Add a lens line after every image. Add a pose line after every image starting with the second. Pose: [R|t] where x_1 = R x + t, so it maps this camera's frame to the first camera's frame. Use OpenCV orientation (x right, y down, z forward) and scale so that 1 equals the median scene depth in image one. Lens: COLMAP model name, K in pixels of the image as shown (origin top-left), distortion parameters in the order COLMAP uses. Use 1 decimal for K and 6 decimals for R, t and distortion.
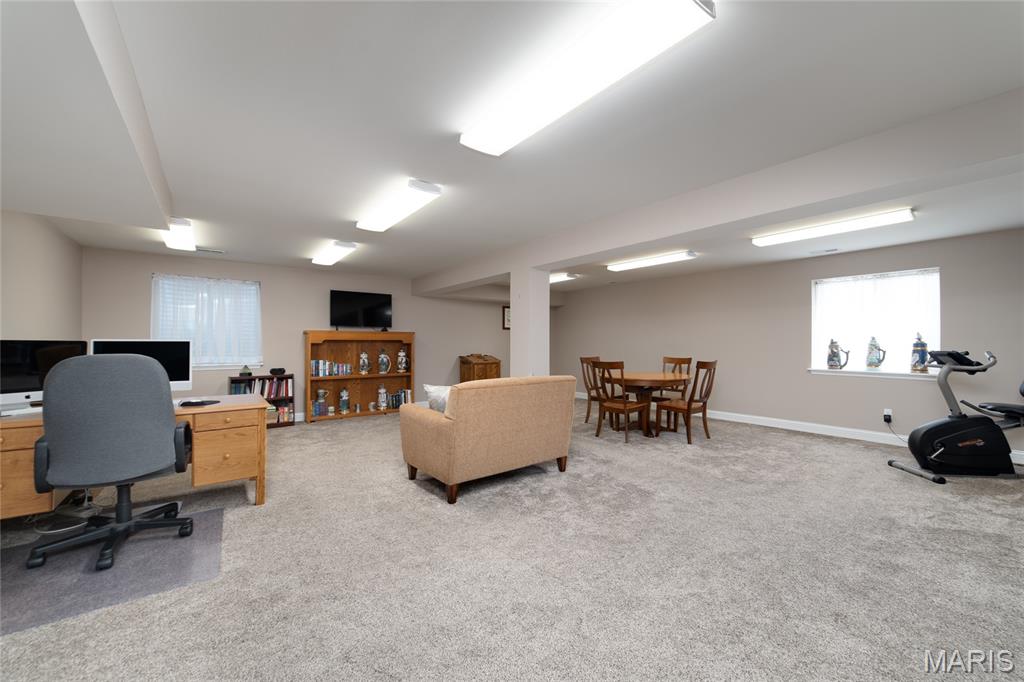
lens RADIAL K [[395.1, 0, 508.8], [0, 395.1, 343.3], [0, 0, 1]] dist [-0.015520, 0.004535]
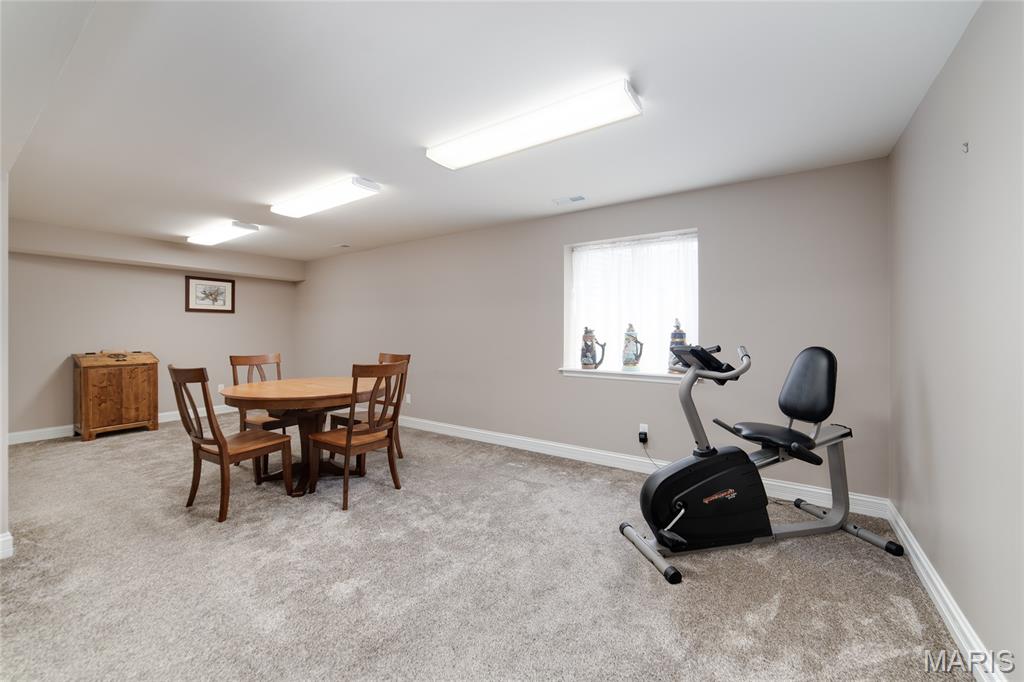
lens RADIAL K [[395.1, 0, 506.7], [0, 395.1, 333.8], [0, 0, 1]] dist [-0.015520, 0.004535]
pose [[0.951457, -0.000544, 0.307780, 0.506082], [-0.000814, 0.999990, 0.004282, -0.001336], [-0.307779, -0.004325, 0.951448, 0.386966]]
